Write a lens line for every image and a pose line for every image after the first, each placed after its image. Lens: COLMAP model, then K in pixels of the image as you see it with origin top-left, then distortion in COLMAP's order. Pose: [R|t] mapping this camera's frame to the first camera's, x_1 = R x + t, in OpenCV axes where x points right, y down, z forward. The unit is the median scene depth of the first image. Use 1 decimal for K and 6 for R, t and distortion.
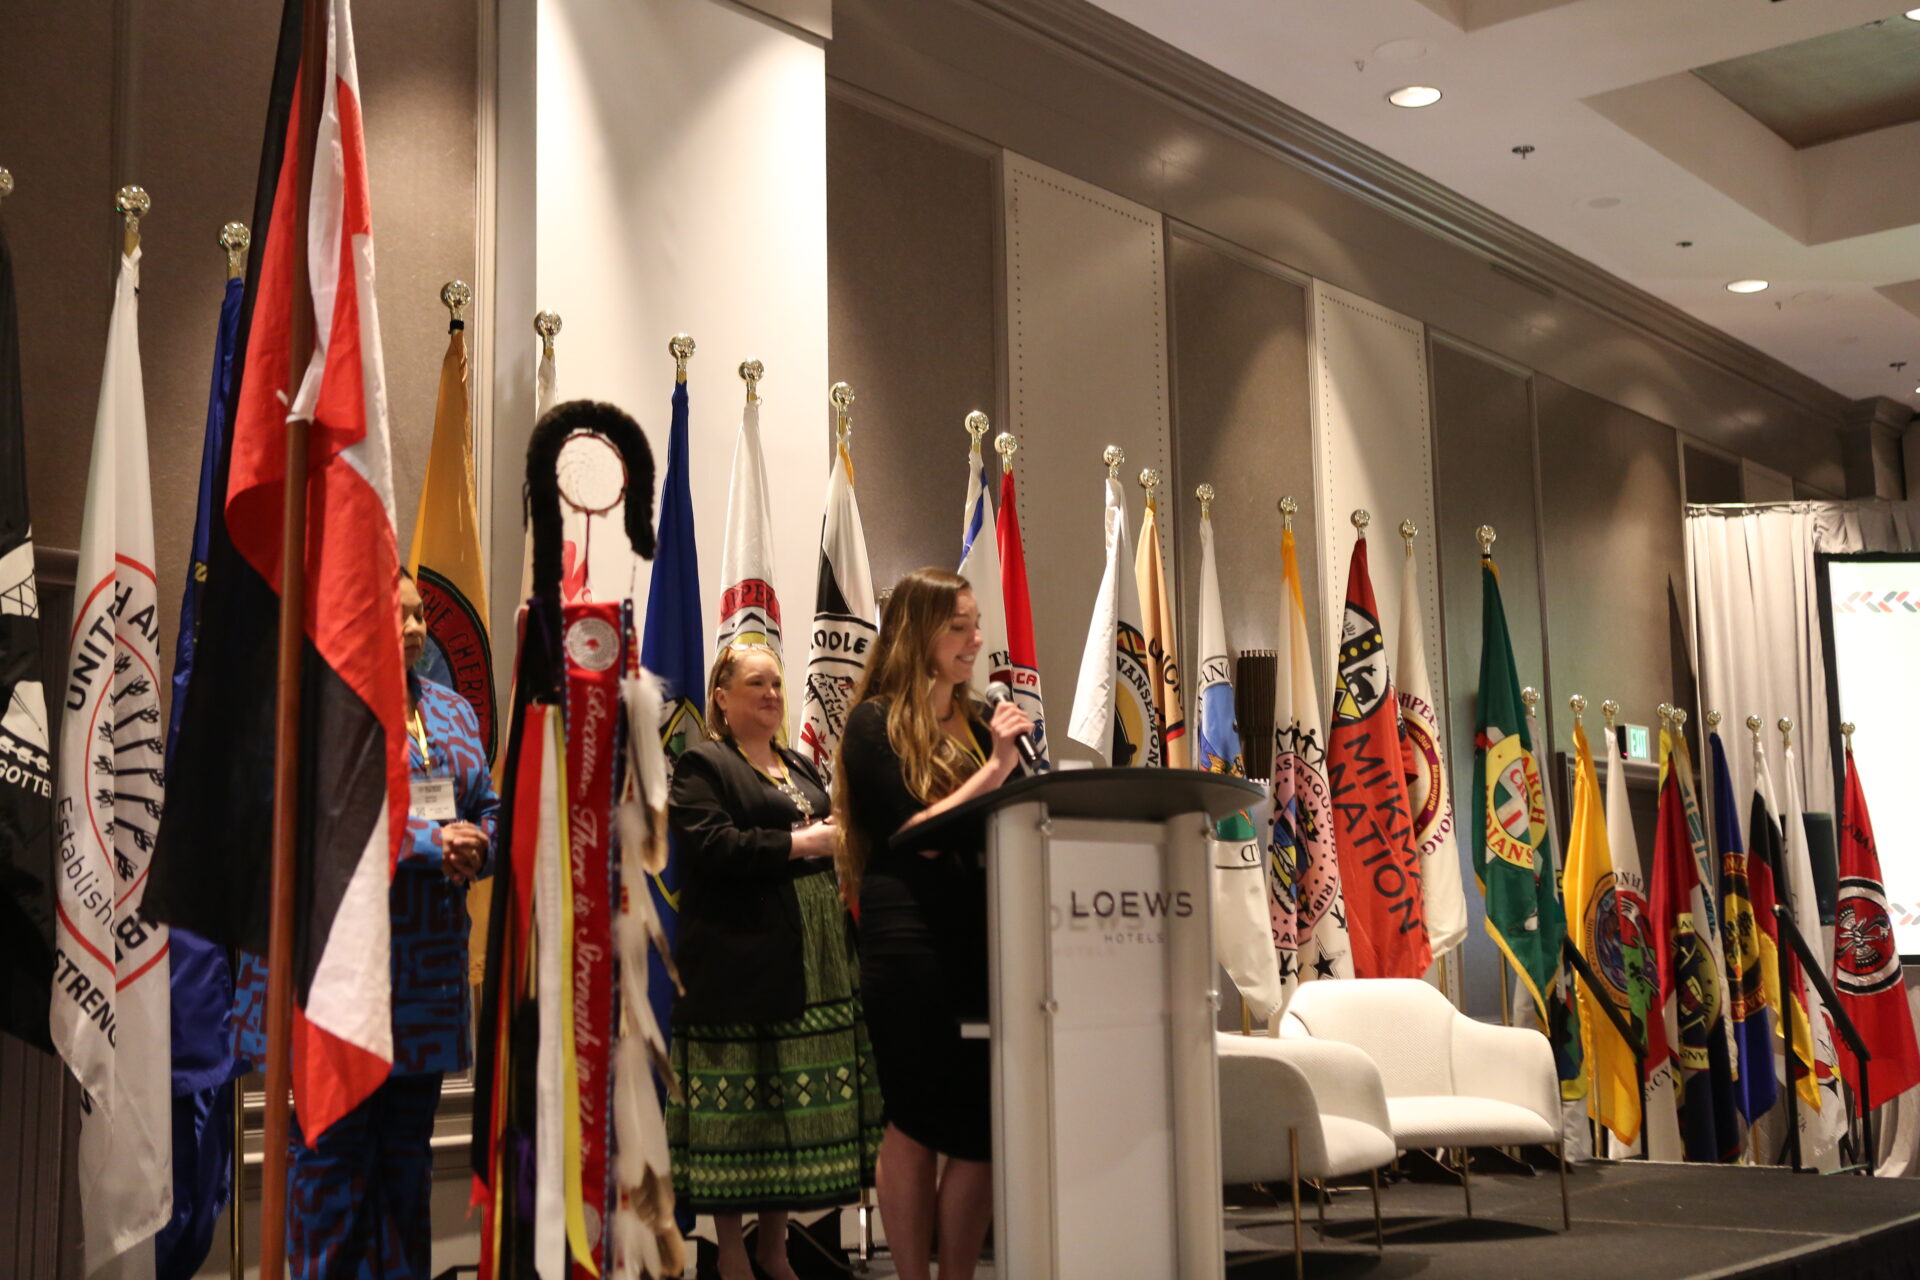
lens RADIAL K [[2300.5, 0, 947.3], [0, 2300.5, 606.5], [0, 0, 1]] dist [-0.052791, 0.000000]
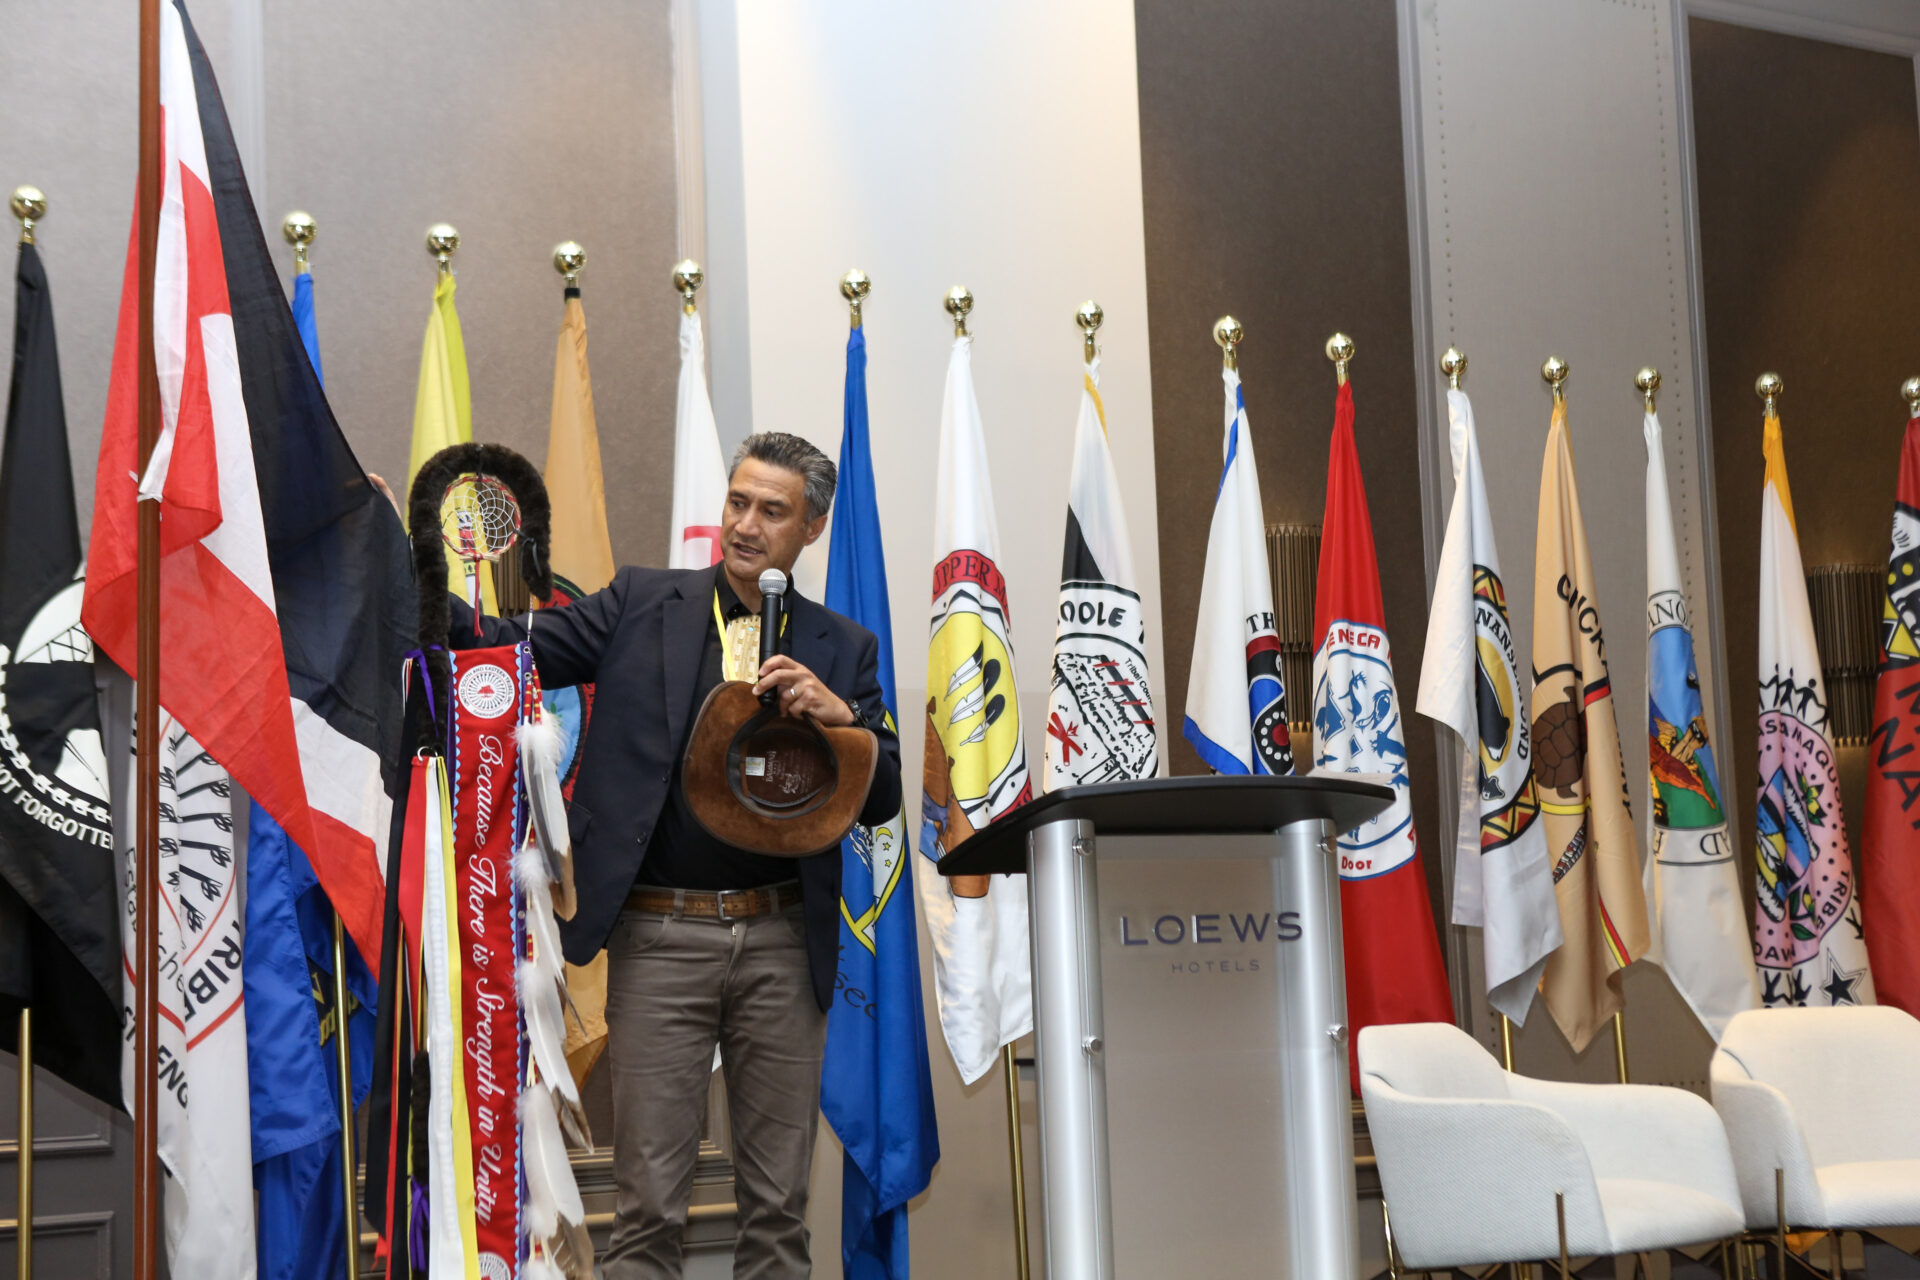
lens RADIAL K [[3285.9, 0, 947.2], [0, 3285.9, 604.9], [0, 0, 1]] dist [0.116459, 0.000000]
pose [[0.960628, -0.049669, -0.273361, 0.328636], [0.060513, 0.997674, 0.031376, -0.040950], [0.271167, -0.046683, 0.961400, -0.239056]]
